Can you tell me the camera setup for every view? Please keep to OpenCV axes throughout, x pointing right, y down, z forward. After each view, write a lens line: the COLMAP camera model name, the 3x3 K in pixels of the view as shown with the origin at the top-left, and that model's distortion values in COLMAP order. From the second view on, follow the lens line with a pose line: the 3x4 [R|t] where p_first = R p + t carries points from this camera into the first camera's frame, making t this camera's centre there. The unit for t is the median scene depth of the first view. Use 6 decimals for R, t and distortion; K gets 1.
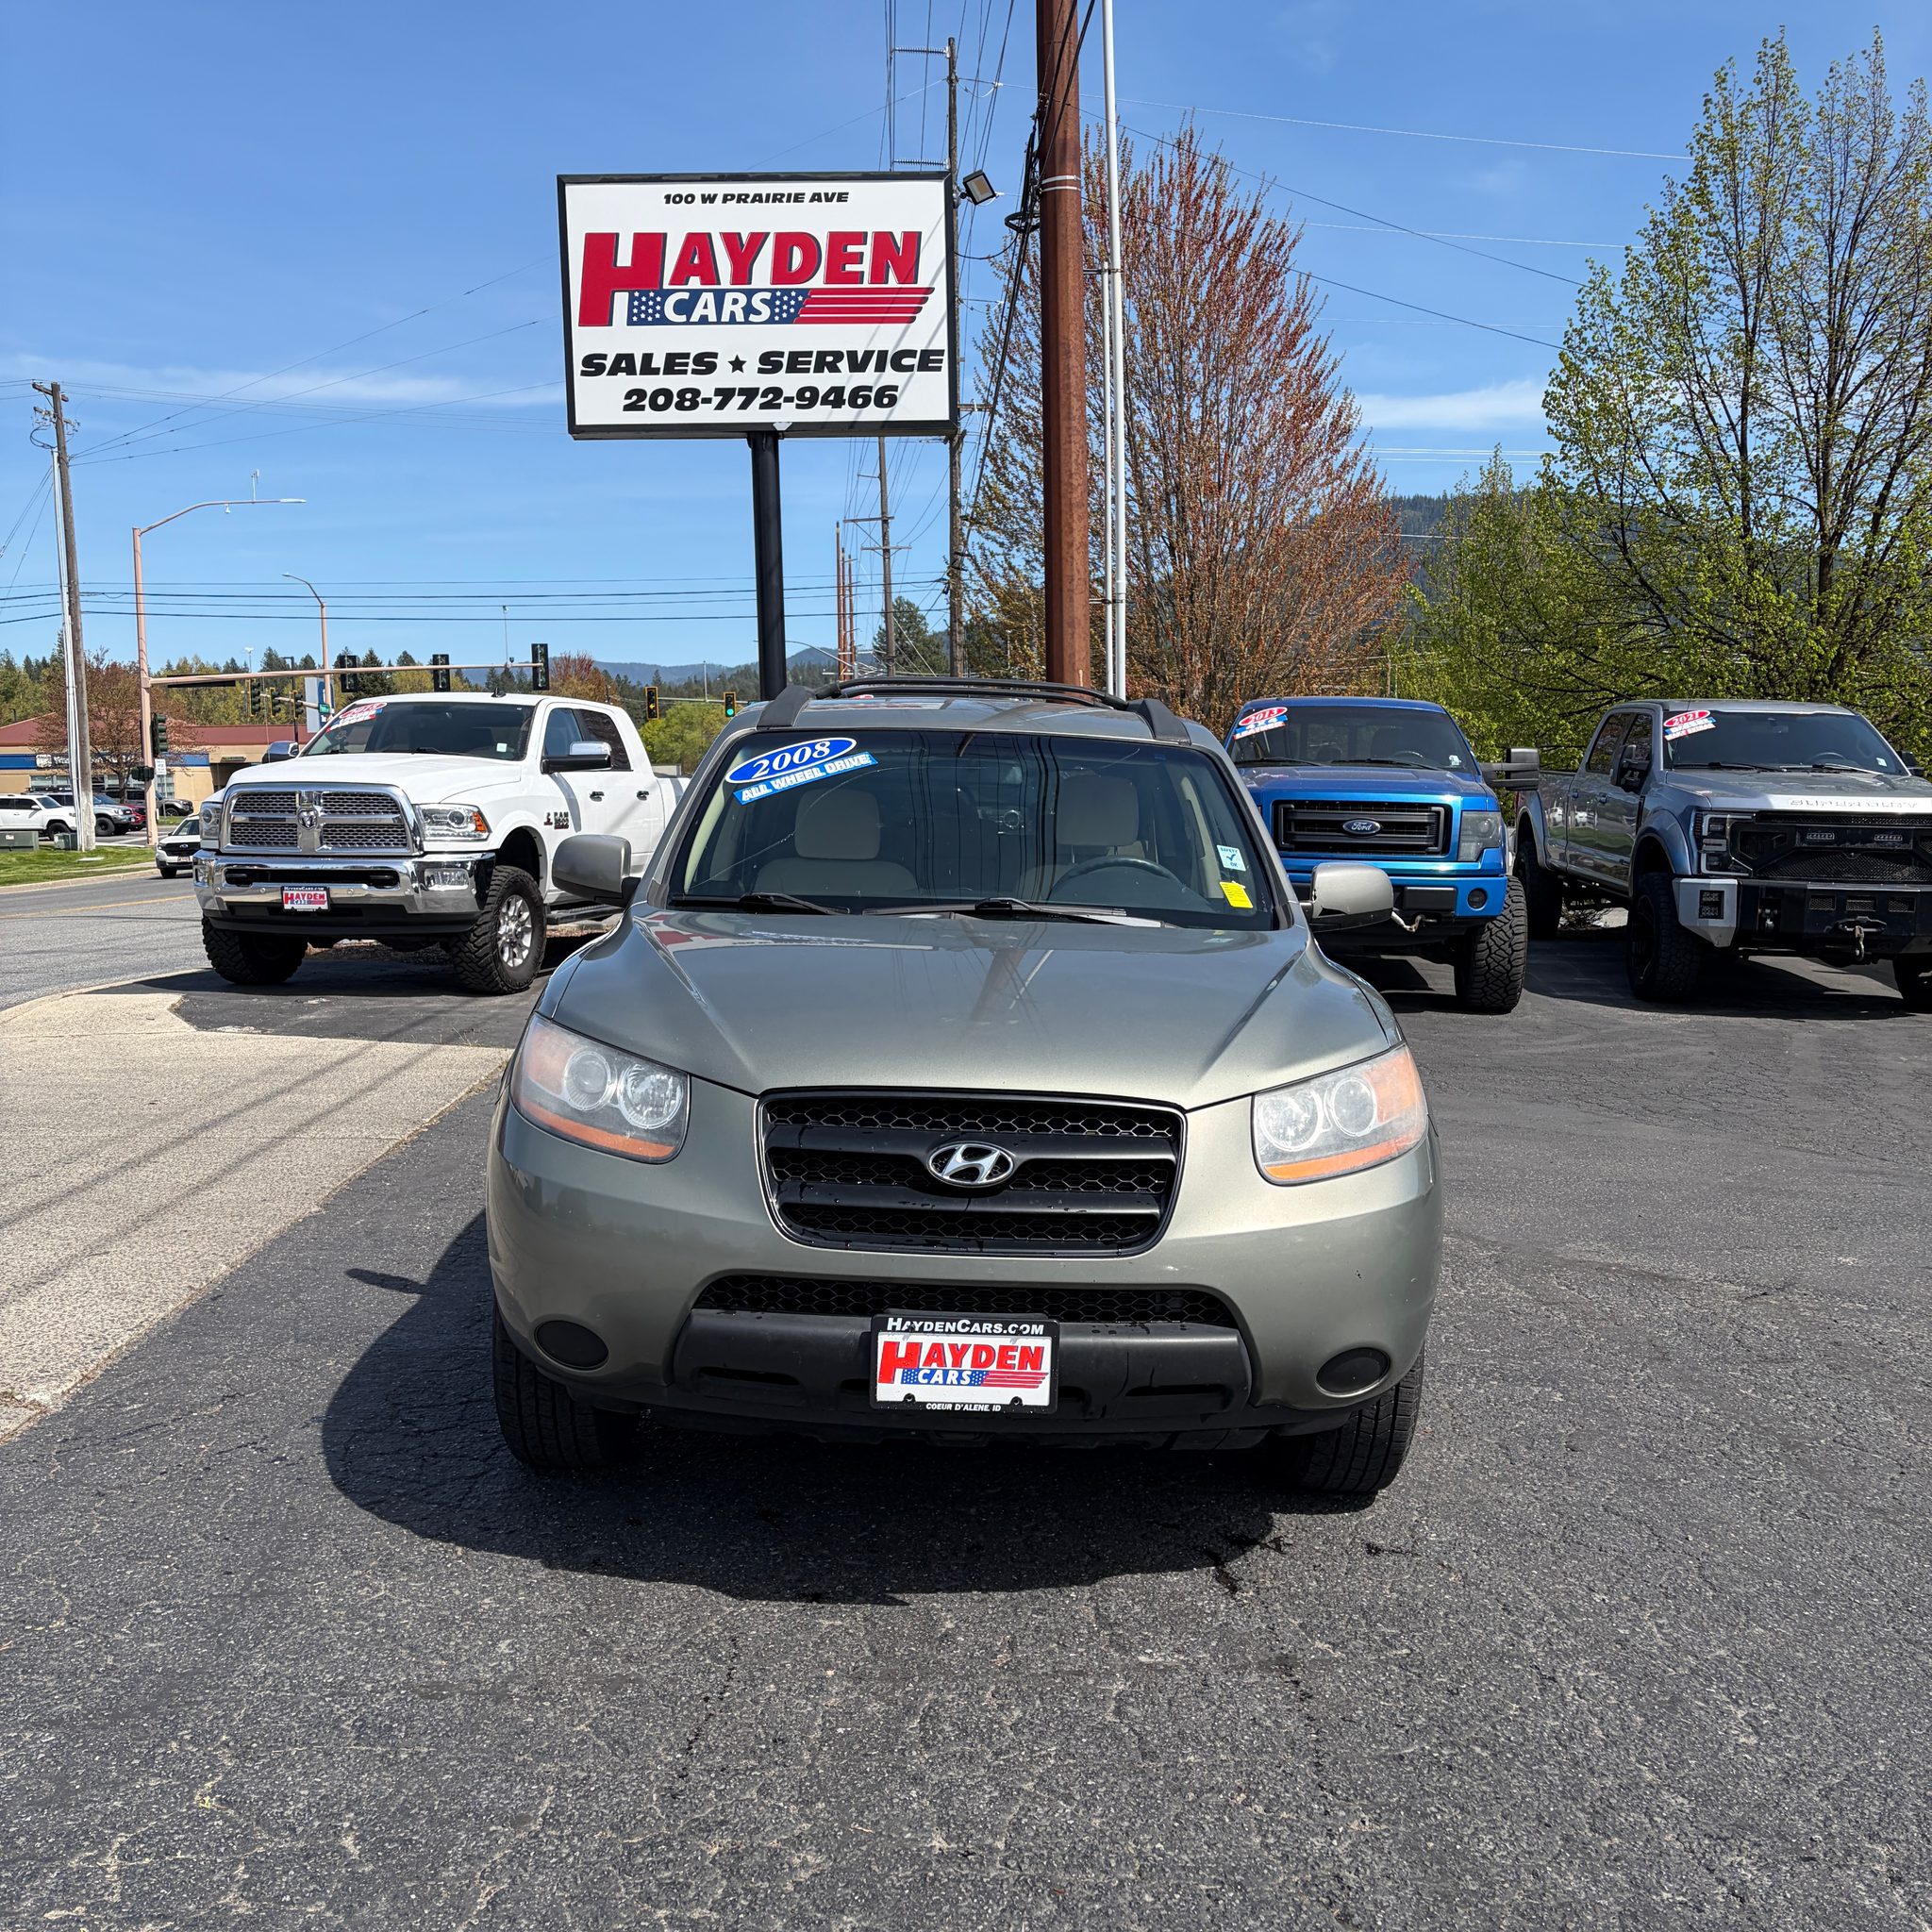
lens RADIAL K [[1888.3, 0, 956.1], [0, 1888.3, 961.2], [0, 0, 1]] dist [0.012255, 0.000000]
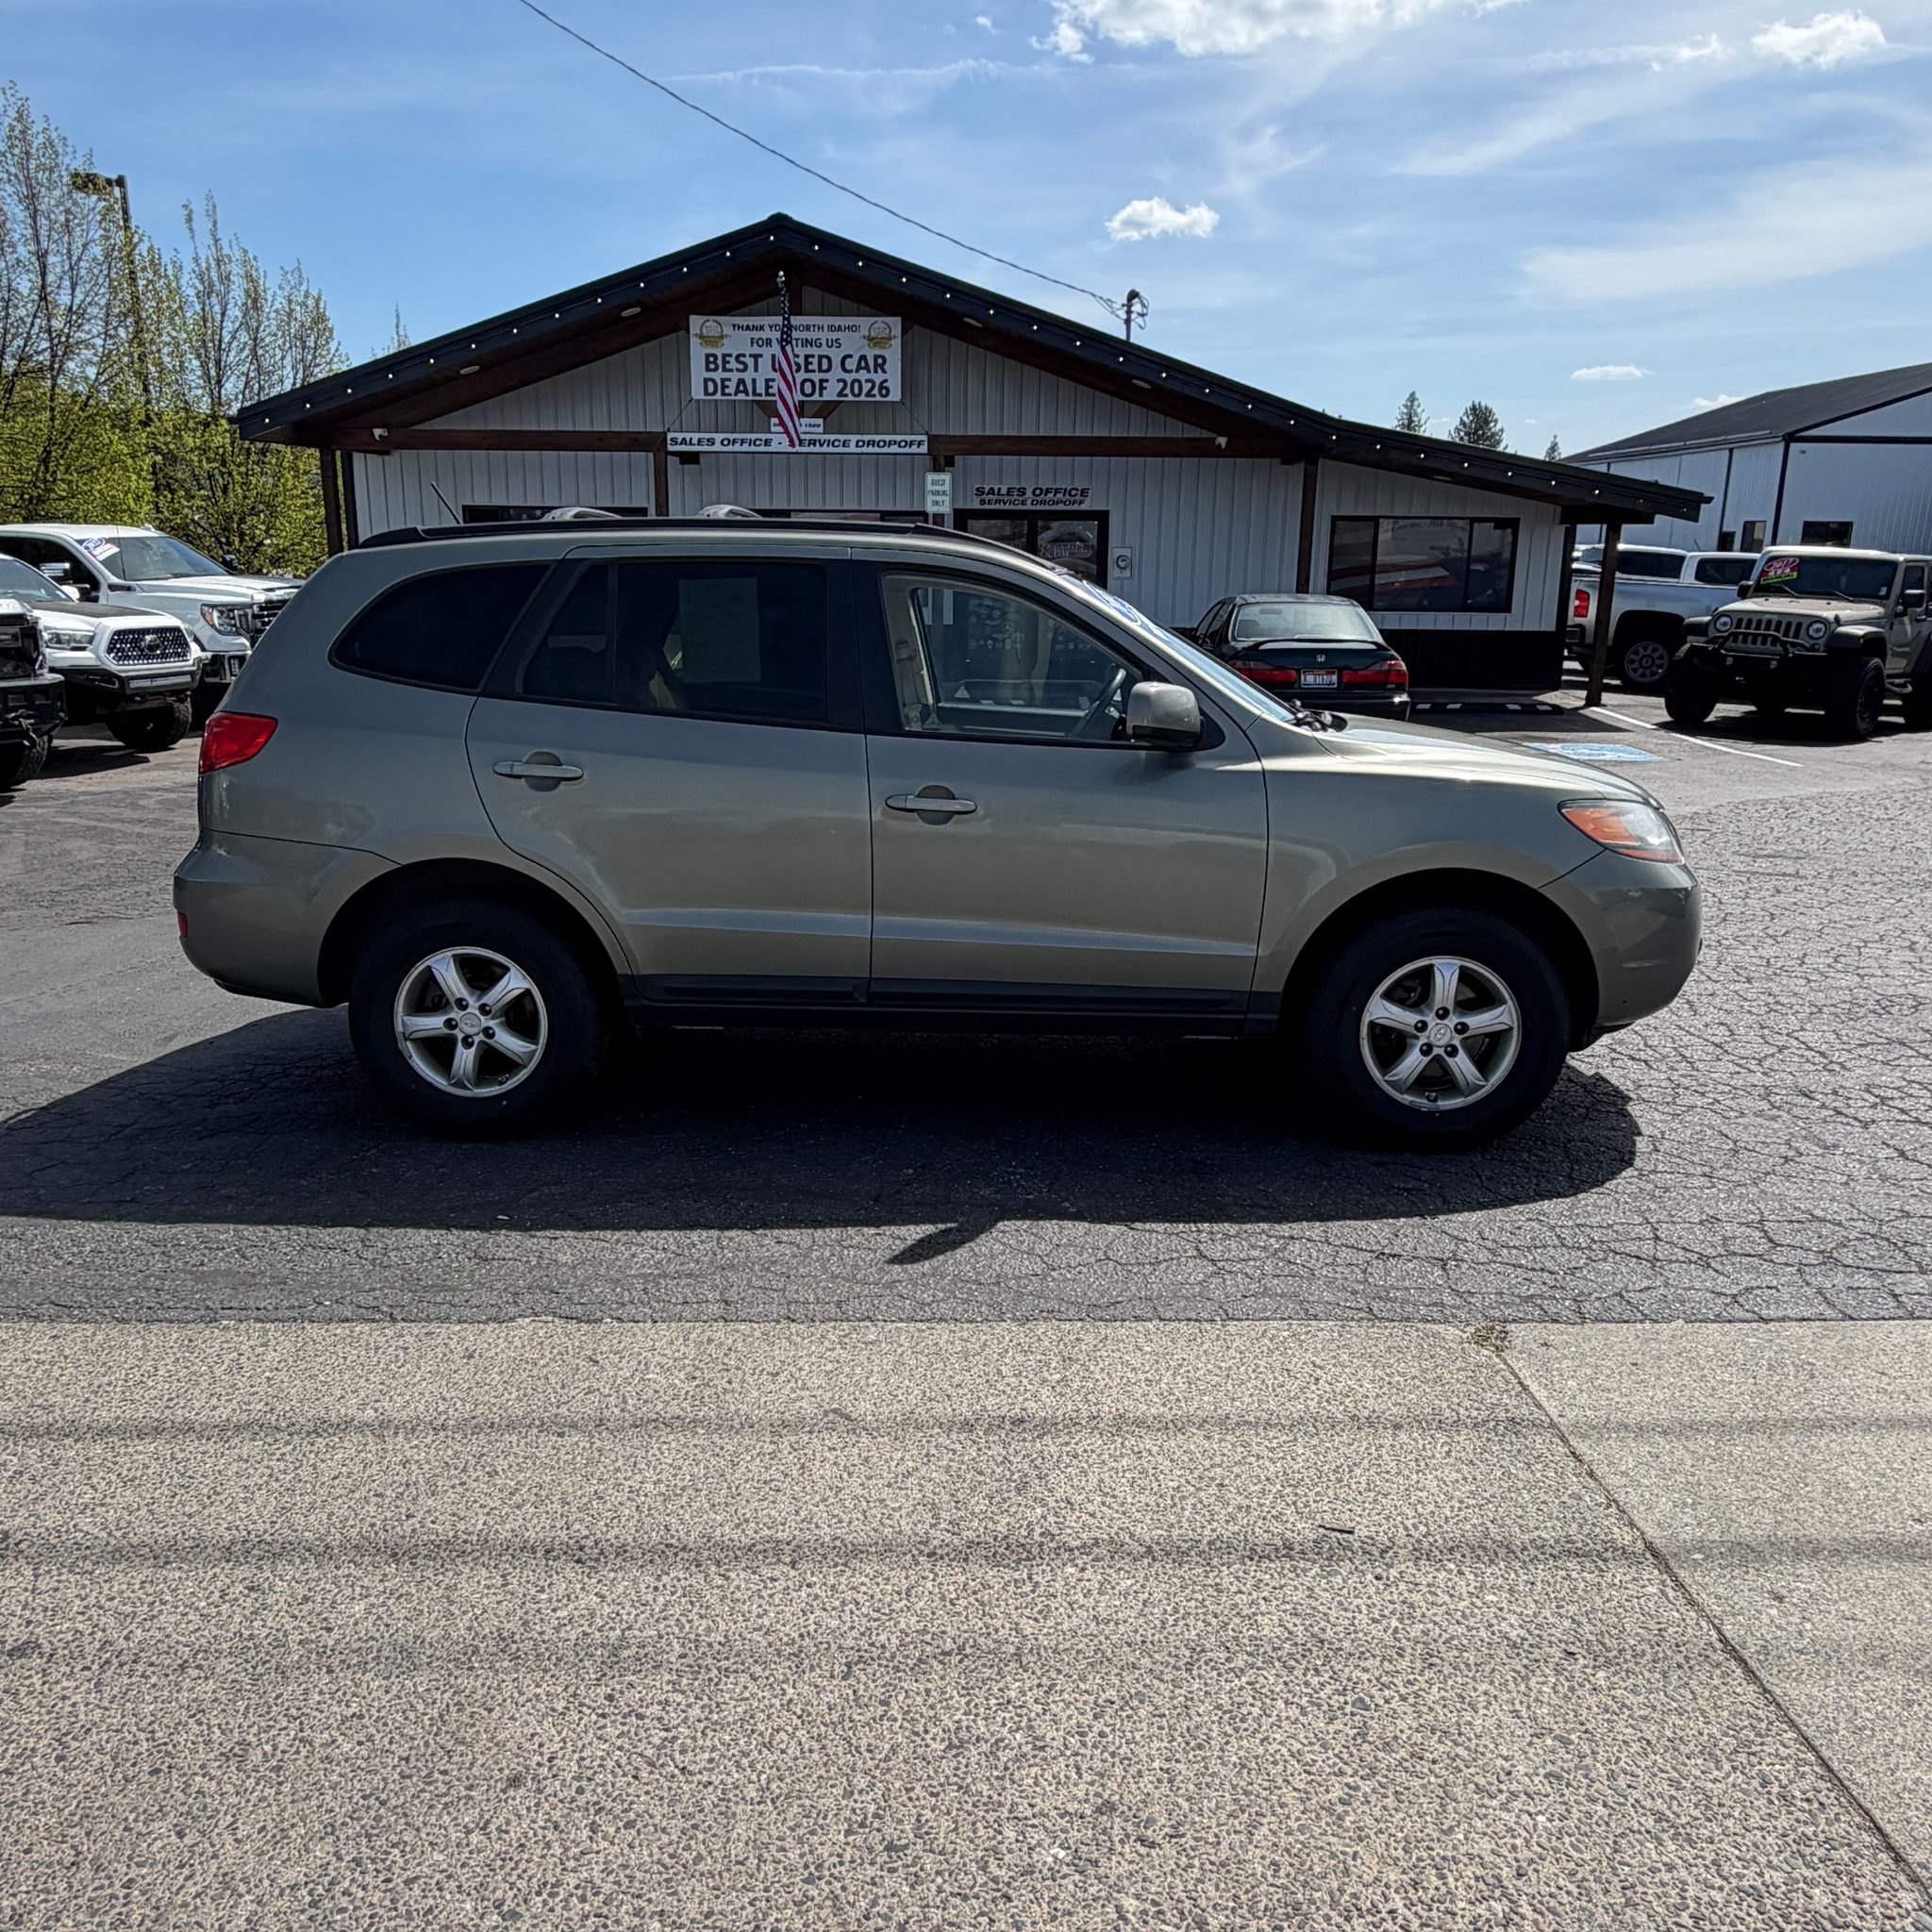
lens RADIAL K [[1522.8, 0, 965.1], [0, 1522.8, 962.6], [0, 0, 1]] dist [-0.015615, 0.005661]
pose [[0.083765, -0.255496, 0.963175, -1.574196], [0.087672, 0.964713, 0.248279, -0.205978], [-0.992621, 0.063647, 0.103209, 1.561376]]
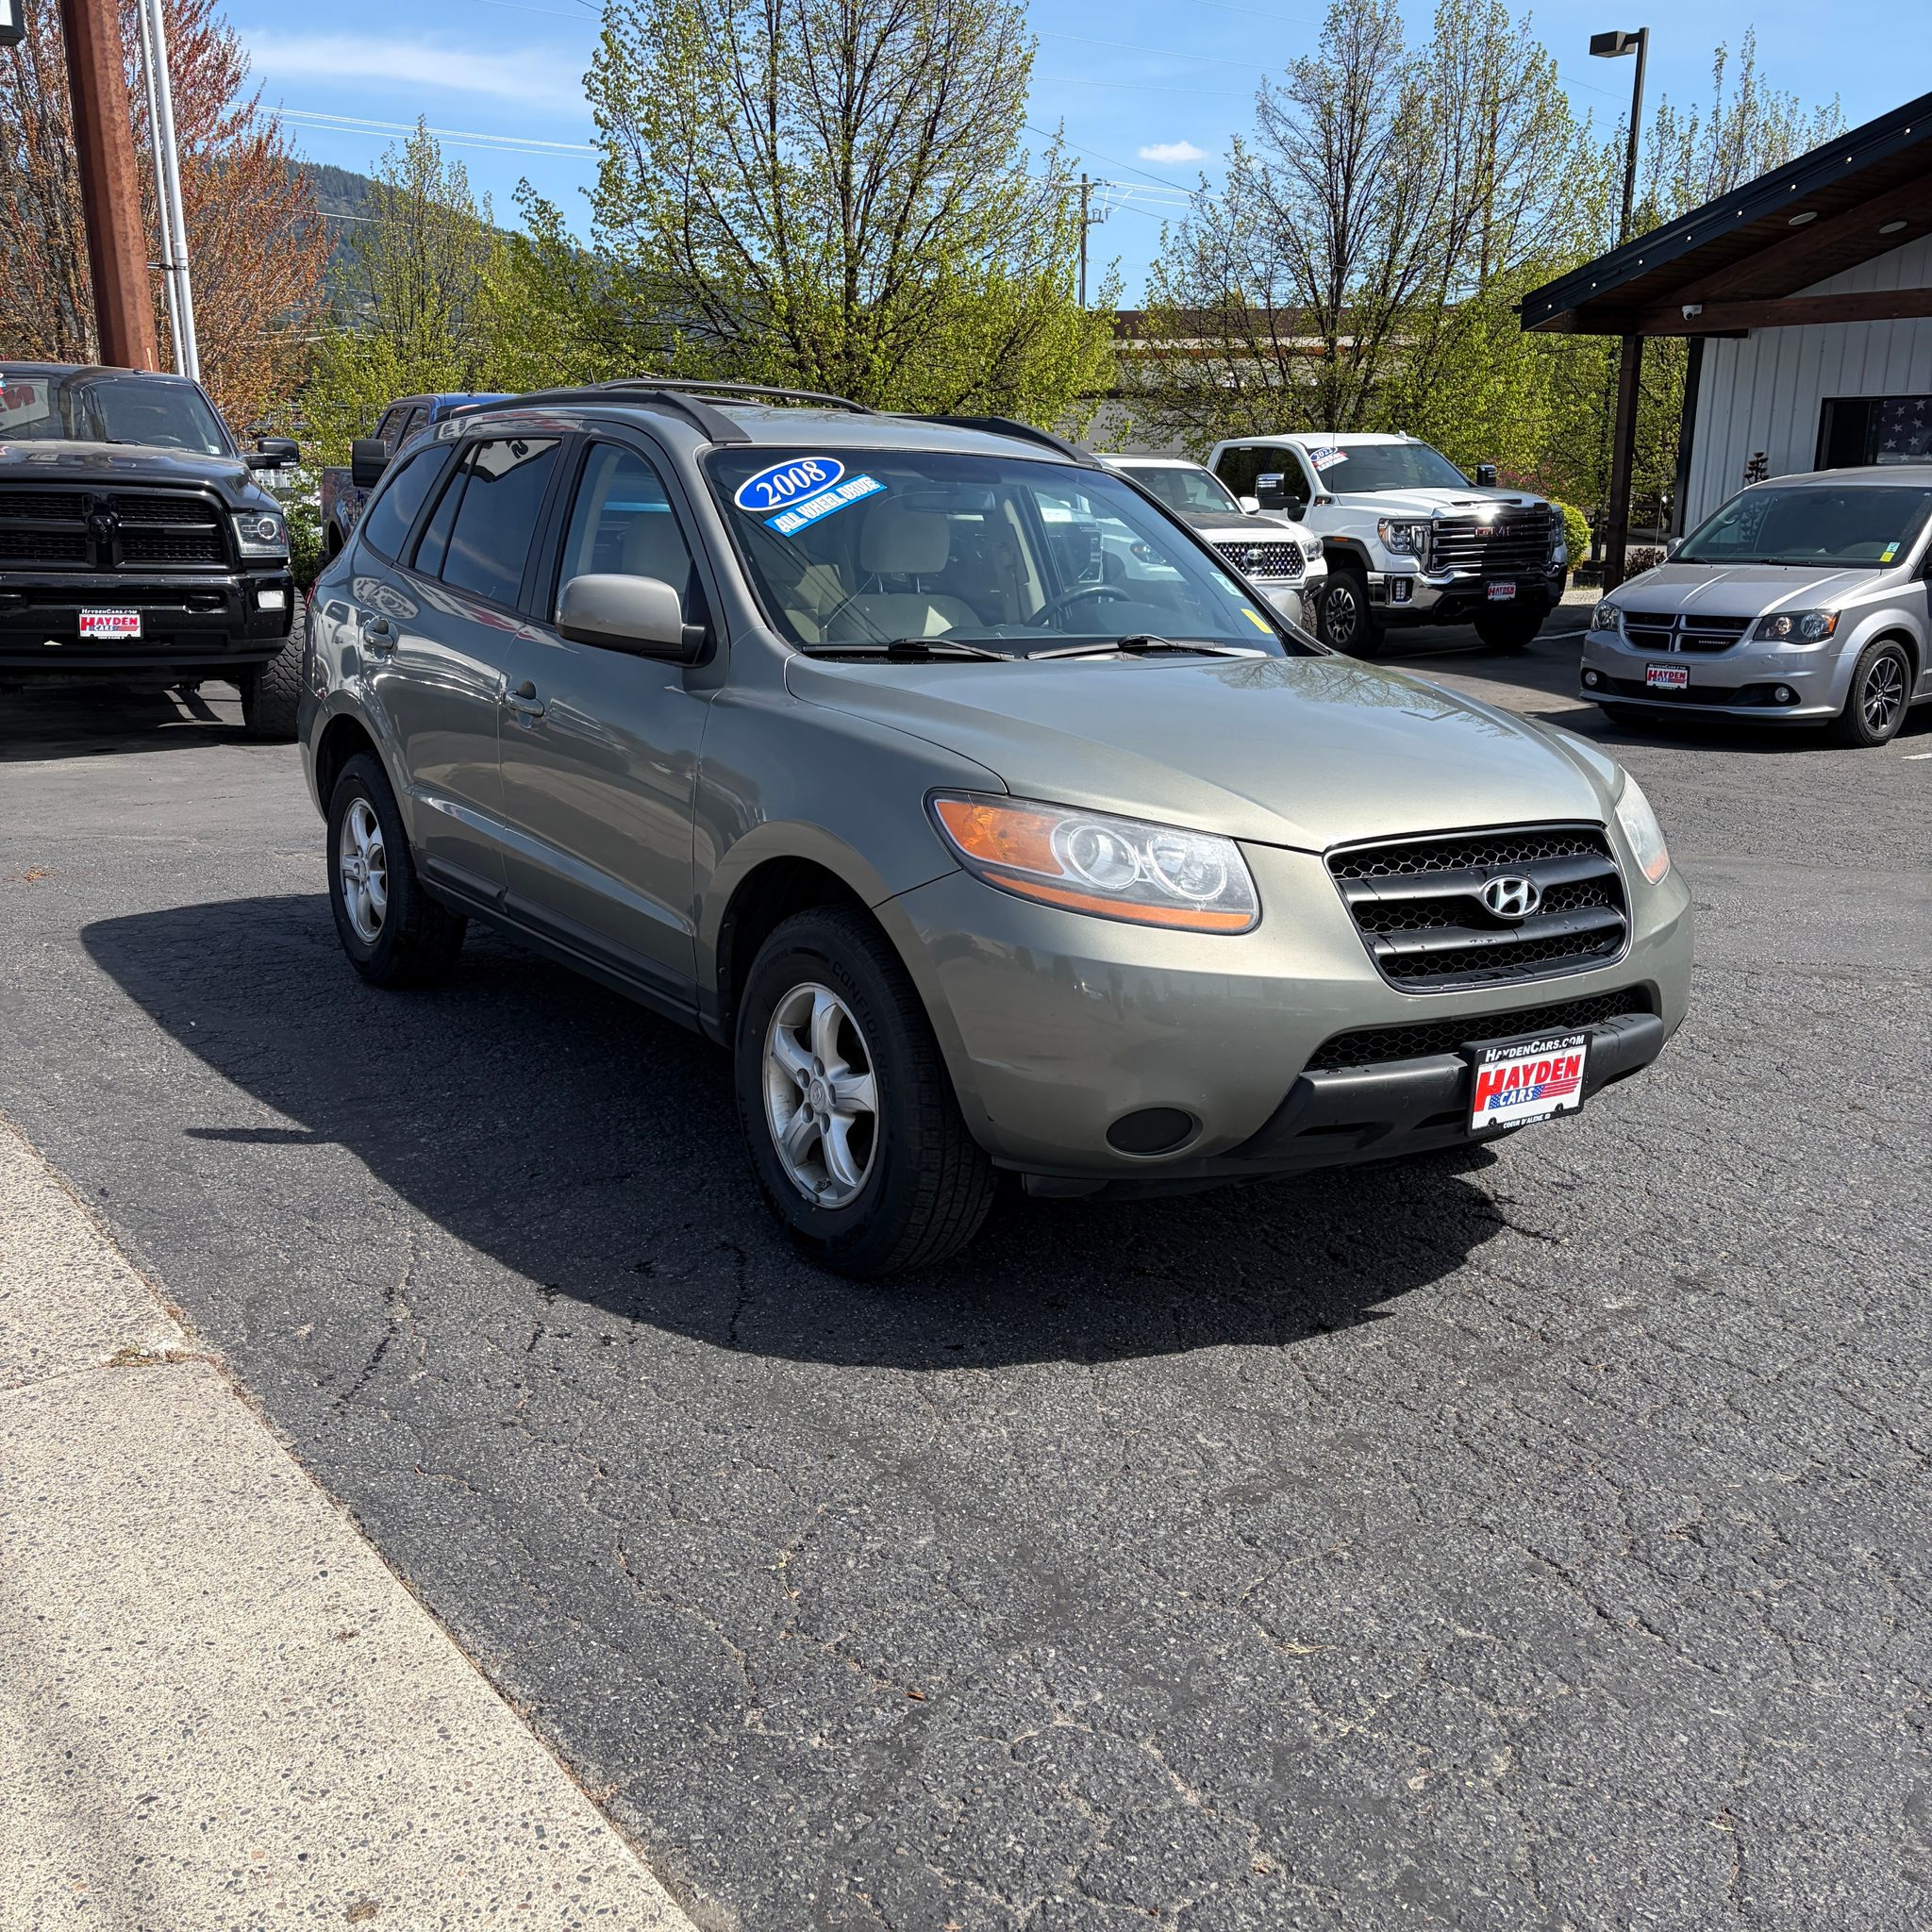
lens RADIAL K [[1888.3, 0, 956.9], [0, 1888.3, 961.5], [0, 0, 1]] dist [0.012255, 0.000000]
pose [[0.843500, -0.133728, 0.520216, -0.786002], [0.050261, 0.983913, 0.171431, -0.052060], [-0.534773, -0.118456, 0.836652, 0.272372]]
